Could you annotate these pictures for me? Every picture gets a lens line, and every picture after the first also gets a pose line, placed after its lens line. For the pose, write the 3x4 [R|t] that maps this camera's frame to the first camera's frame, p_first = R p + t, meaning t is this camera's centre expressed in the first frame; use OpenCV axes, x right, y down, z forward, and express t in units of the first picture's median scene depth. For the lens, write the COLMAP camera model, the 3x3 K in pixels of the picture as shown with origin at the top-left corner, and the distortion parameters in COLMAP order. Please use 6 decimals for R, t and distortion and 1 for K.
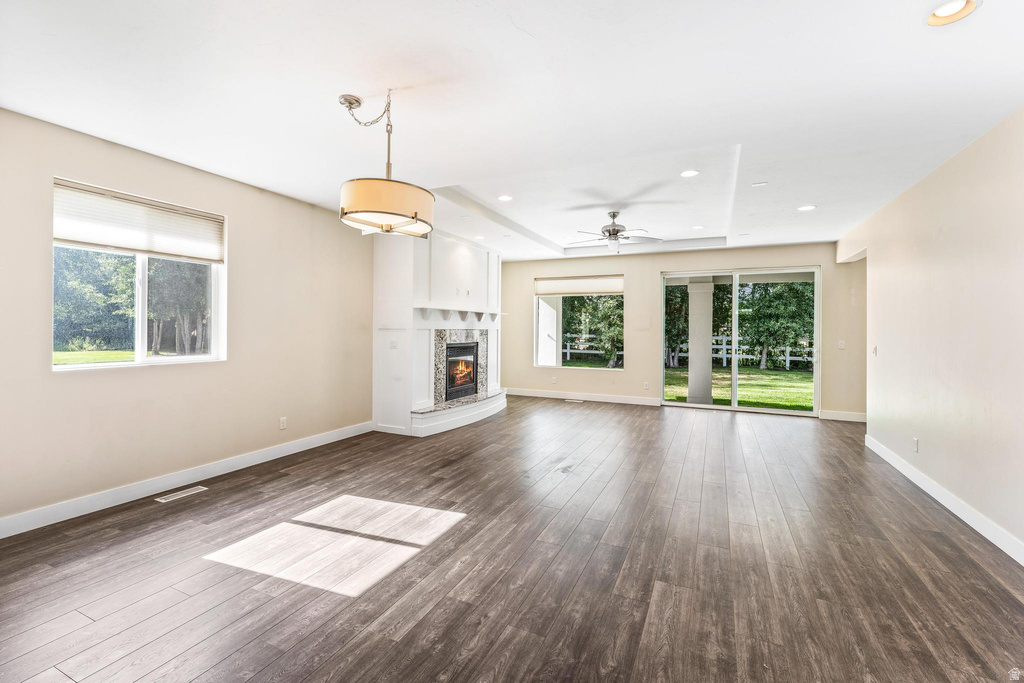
lens RADIAL K [[441.3, 0, 509.8], [0, 441.3, 329.3], [0, 0, 1]] dist [-0.007838, 0.000032]
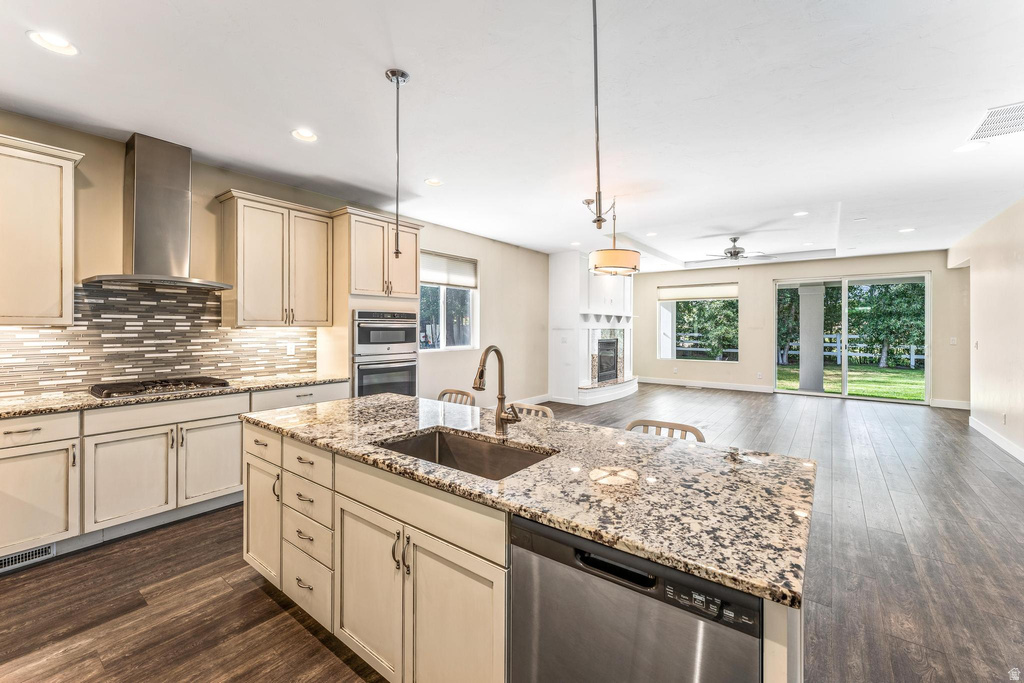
lens RADIAL K [[417.5, 0, 509.4], [0, 417.5, 331.4], [0, 0, 1]] dist [-0.005481, -0.000031]
pose [[0.975691, -0.003910, -0.219117, -0.114929], [0.005208, 0.999972, 0.005348, -0.000731], [0.219090, -0.006359, 0.975684, -0.273321]]
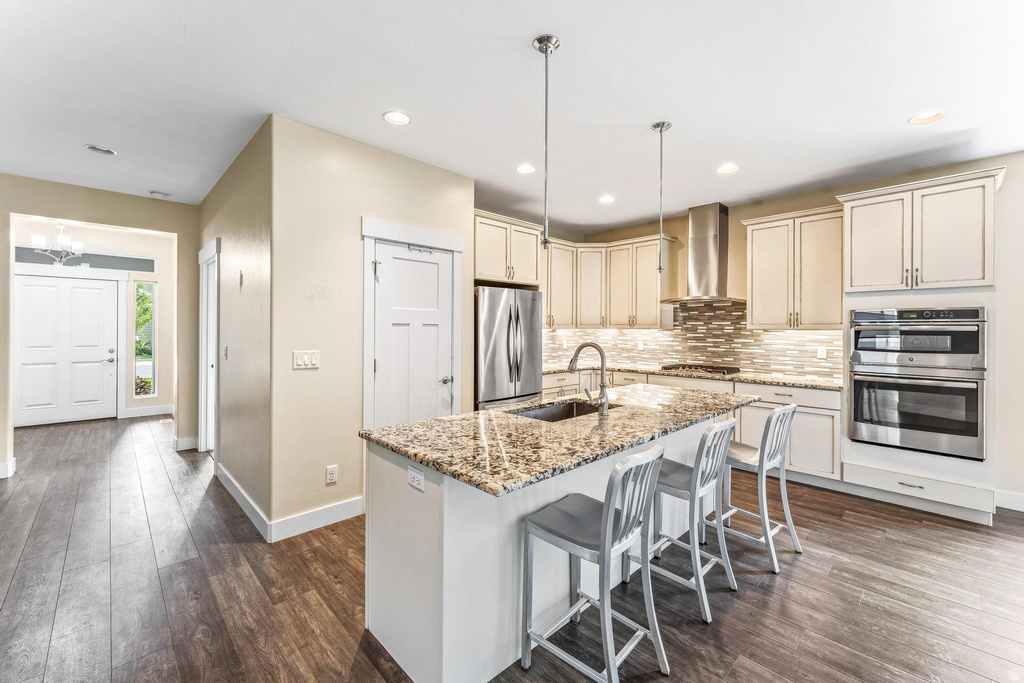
lens RADIAL K [[417.5, 0, 518.4], [0, 417.5, 330.7], [0, 0, 1]] dist [-0.005481, -0.000031]
pose [[-0.359739, -0.008825, -0.933011, 0.150053], [-0.011723, 0.999919, -0.004937, 0.003101], [0.932979, 0.009162, -0.359814, 0.039300]]
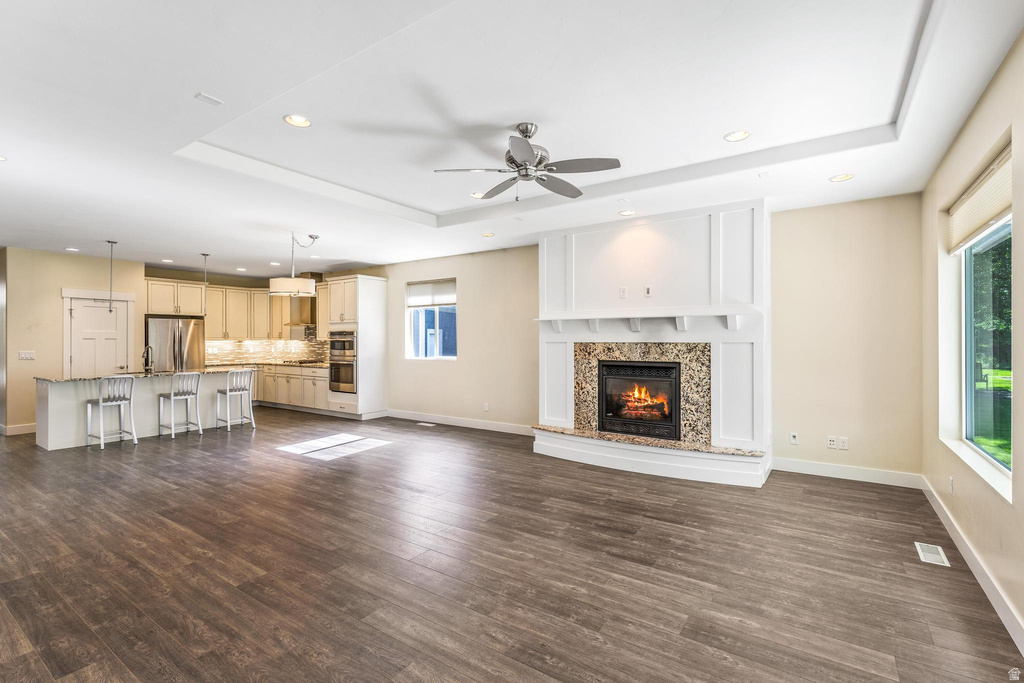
lens RADIAL K [[468.8, 0, 511.7], [0, 468.8, 339.6], [0, 0, 1]] dist [0.002415, -0.000170]
pose [[-0.167255, -0.011727, -0.985844, 0.655551], [-0.004332, 0.999928, -0.011160, 0.004781], [0.985904, 0.002404, -0.167294, 0.877980]]
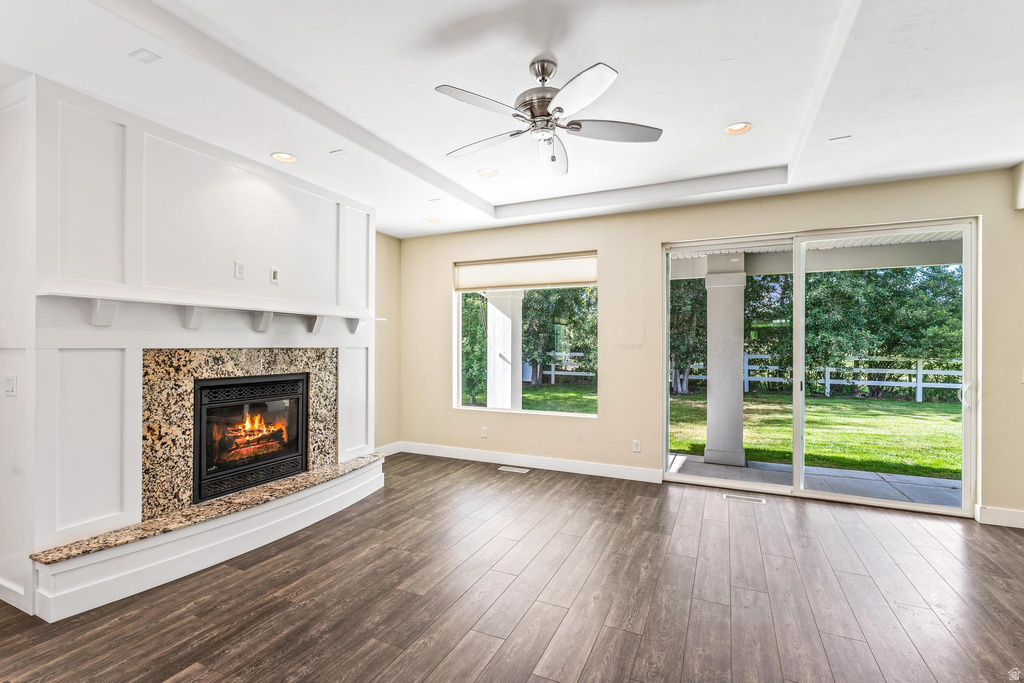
lens RADIAL K [[468.8, 0, 509.3], [0, 468.8, 346.6], [0, 0, 1]] dist [0.002415, -0.000170]
pose [[0.999975, -0.005032, 0.004941, 0.162075], [0.005030, 0.999987, 0.000422, -0.000007], [-0.004943, -0.000397, 0.999988, 0.451875]]
